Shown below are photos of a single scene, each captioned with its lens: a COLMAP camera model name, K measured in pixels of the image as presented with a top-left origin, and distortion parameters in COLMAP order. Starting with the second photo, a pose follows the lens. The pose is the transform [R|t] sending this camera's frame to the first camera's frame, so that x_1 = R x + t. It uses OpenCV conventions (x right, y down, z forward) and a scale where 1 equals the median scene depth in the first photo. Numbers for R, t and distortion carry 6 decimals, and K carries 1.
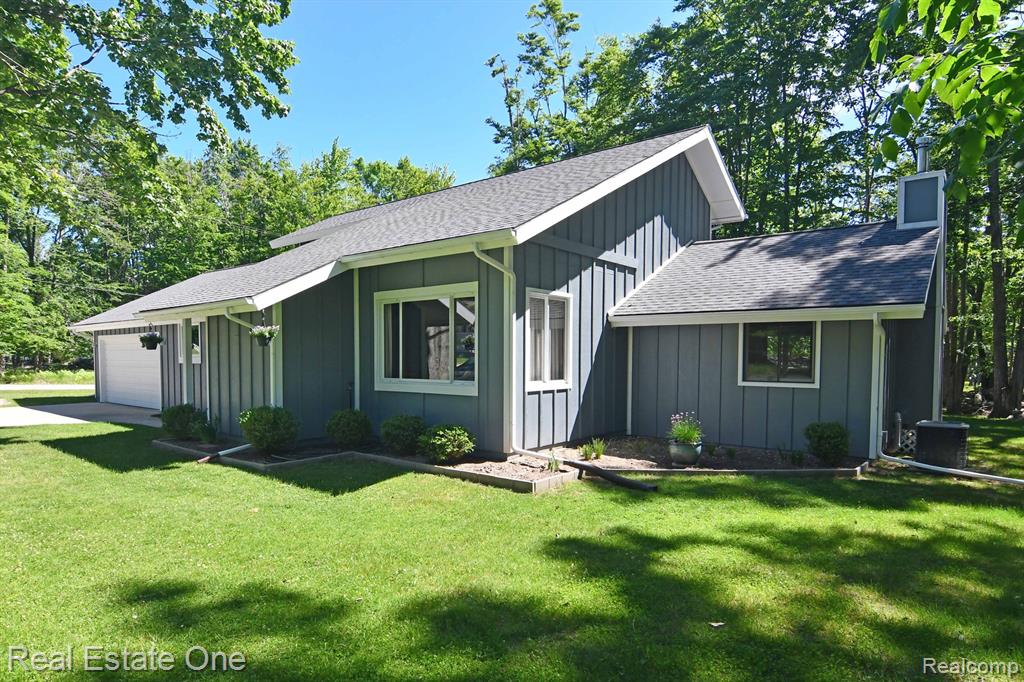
lens RADIAL K [[573.6, 0, 511.4], [0, 573.6, 366.5], [0, 0, 1]] dist [-0.000655, 0.000154]
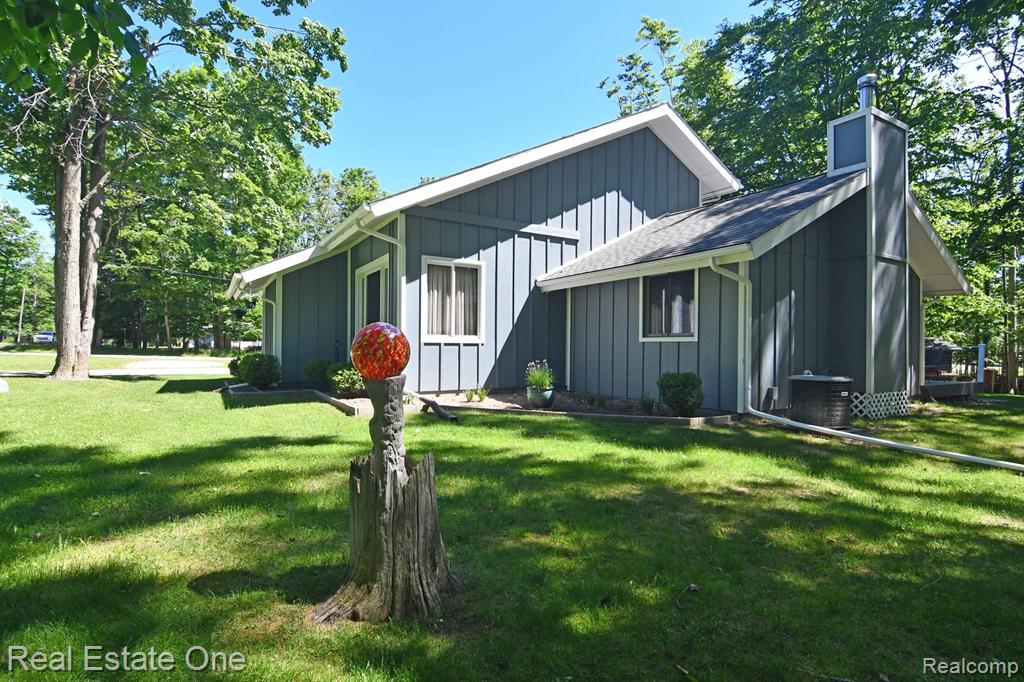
lens RADIAL K [[488.1, 0, 512.0], [0, 488.1, 341.0], [0, 0, 1]] dist [-0.003348, -0.000844]
pose [[0.944631, -0.000127, -0.328135, 0.458928], [-0.008843, 0.999627, -0.025844, 0.055924], [0.328016, 0.027314, 0.944277, 0.086345]]
